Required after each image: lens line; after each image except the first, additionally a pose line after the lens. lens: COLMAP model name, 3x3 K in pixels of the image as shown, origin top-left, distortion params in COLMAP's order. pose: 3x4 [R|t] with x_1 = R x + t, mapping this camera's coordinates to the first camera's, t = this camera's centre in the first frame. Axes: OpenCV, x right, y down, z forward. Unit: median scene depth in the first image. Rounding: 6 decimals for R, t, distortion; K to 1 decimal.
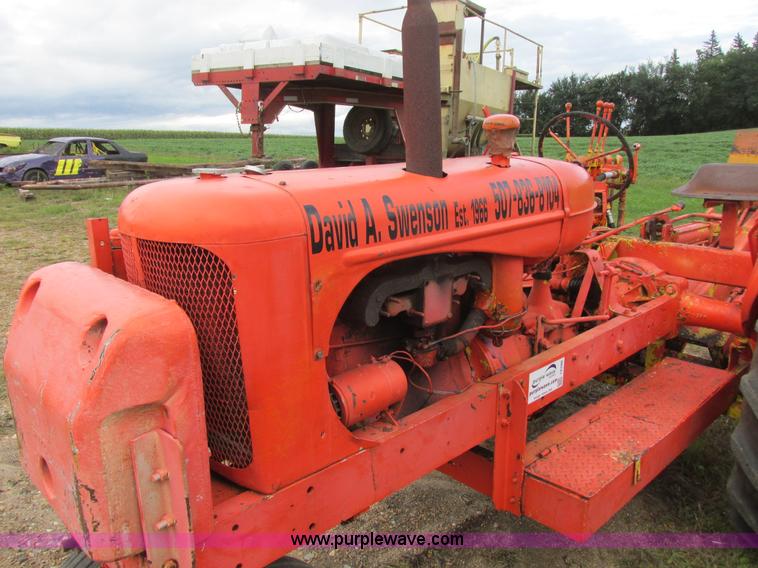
lens RADIAL K [[625.2, 0, 383.3], [0, 625.2, 284.1], [0, 0, 1]] dist [-0.049318, 0.020909]
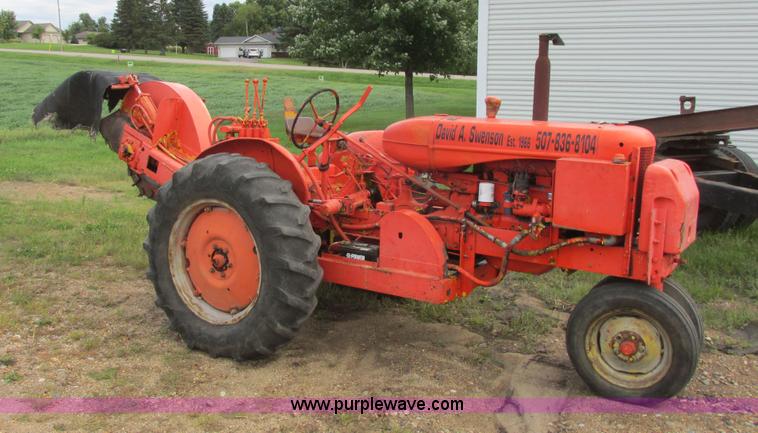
lens RADIAL K [[764.0, 0, 356.4], [0, 764.0, 173.2], [0, 0, 1]] dist [-0.076687, 0.000000]
pose [[0.215653, 0.157857, -0.963626, 2.274924], [-0.281476, 0.955007, 0.093453, -0.085093], [0.935022, 0.251084, 0.250383, -0.161048]]
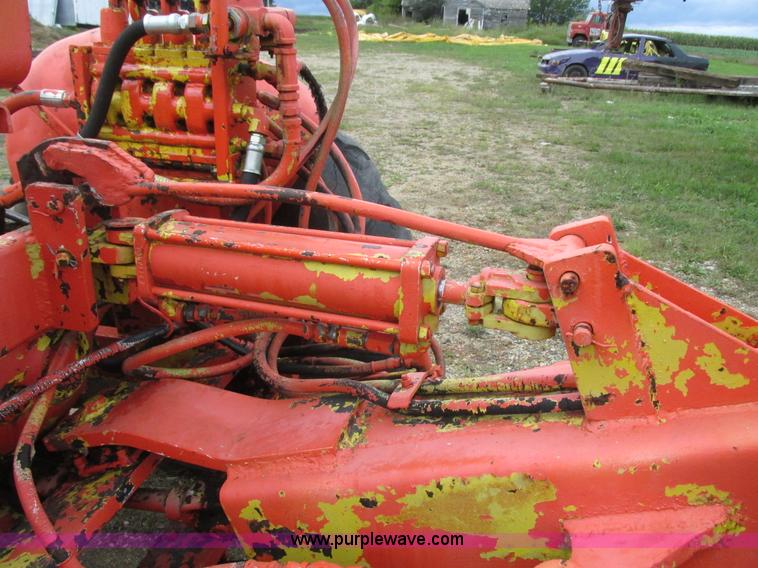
lens RADIAL K [[625.2, 0, 377.0], [0, 625.2, 284.4], [0, 0, 1]] dist [-0.049318, 0.020909]
pose [[0.542783, 0.339650, -0.768131, 1.285105], [-0.233479, 0.939550, 0.250465, -0.265399], [0.806768, 0.043395, 0.589273, 1.563634]]
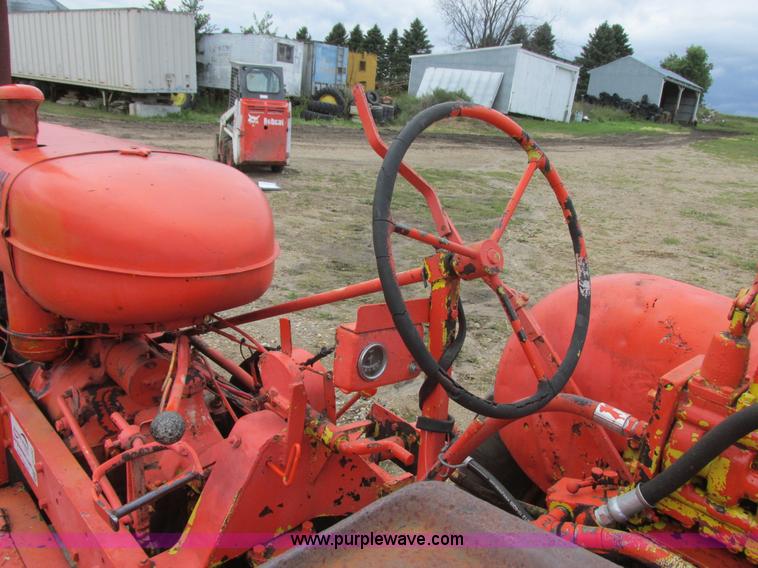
lens RADIAL K [[625.2, 0, 378.9], [0, 625.2, 284.0], [0, 0, 1]] dist [-0.049318, 0.020909]
pose [[-0.041373, 0.293696, -0.955003, 0.977067], [-0.317383, 0.902453, 0.291285, -0.399547], [0.947394, 0.315153, 0.055877, 1.416574]]
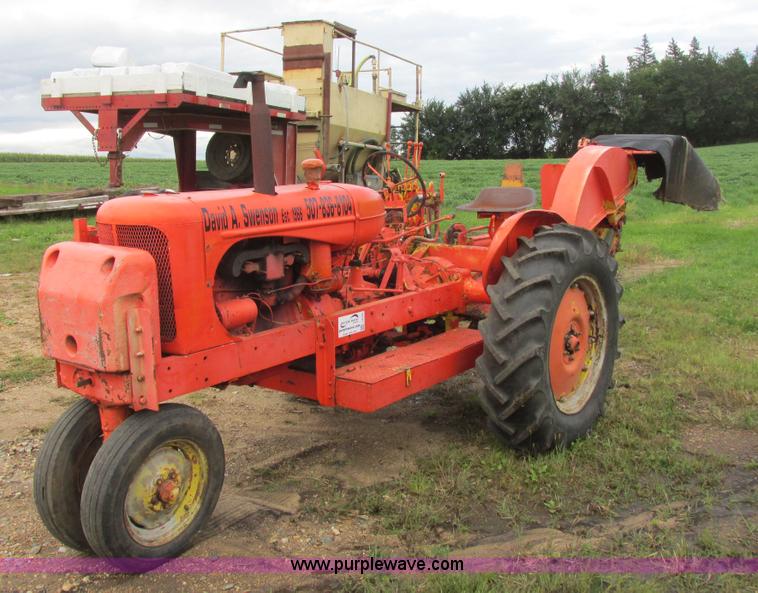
lens RADIAL K [[806.1, 0, 388.6], [0, 806.1, 284.9], [0, 0, 1]] dist [-0.048762, 0.000000]
pose [[0.986460, -0.024160, 0.162211, 0.030291], [0.036595, 0.996578, -0.074113, 0.228907], [-0.159866, 0.079045, 0.983969, -1.112451]]
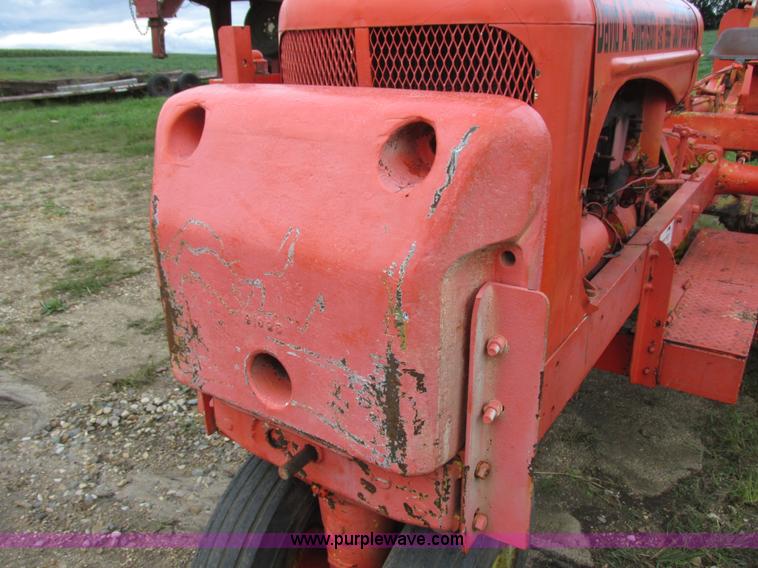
lens RADIAL K [[625.2, 0, 382.4], [0, 625.2, 284.8], [0, 0, 1]] dist [-0.049318, 0.020909]
pose [[0.978753, -0.076679, 0.190164, -0.359096], [0.052327, 0.990141, 0.129931, 0.080311], [-0.198252, -0.117219, 0.973116, 0.195187]]
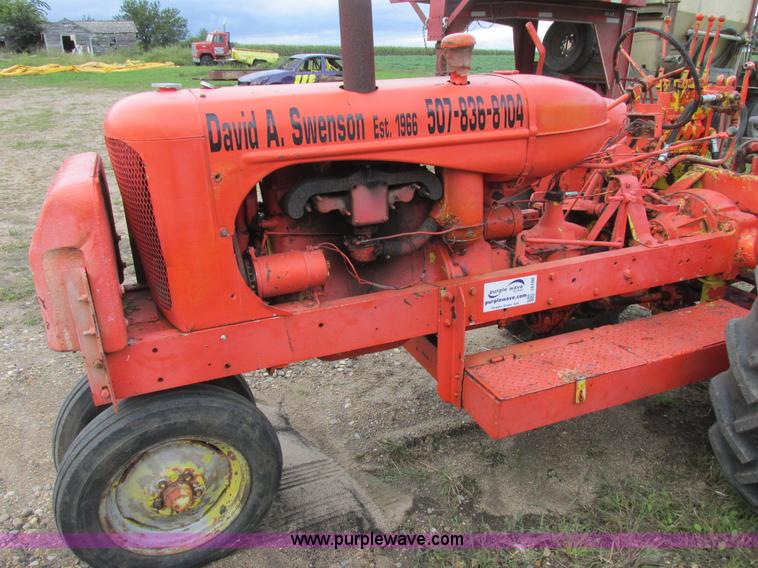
lens RADIAL K [[625.2, 0, 385.4], [0, 625.2, 285.8], [0, 0, 1]] dist [-0.049318, 0.020909]
pose [[0.930082, 0.121758, -0.346587, 0.469360], [-0.077229, 0.987197, 0.139562, 0.011568], [0.359142, -0.103038, 0.927578, -0.057686]]
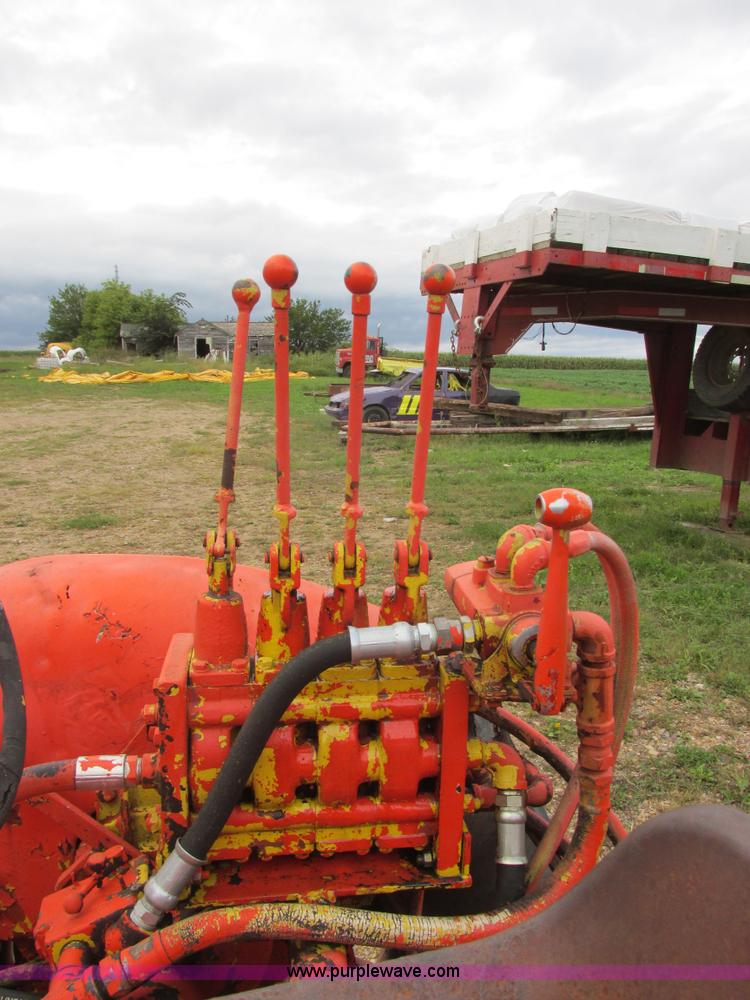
lens RADIAL K [[824.8, 0, 379.3], [0, 824.8, 502.9], [0, 0, 1]] dist [-0.049318, 0.020909]
pose [[0.794812, 0.104773, -0.597743, 0.881323], [-0.145382, 0.989175, -0.019930, -0.368880], [0.589184, 0.102742, 0.801440, 1.378915]]
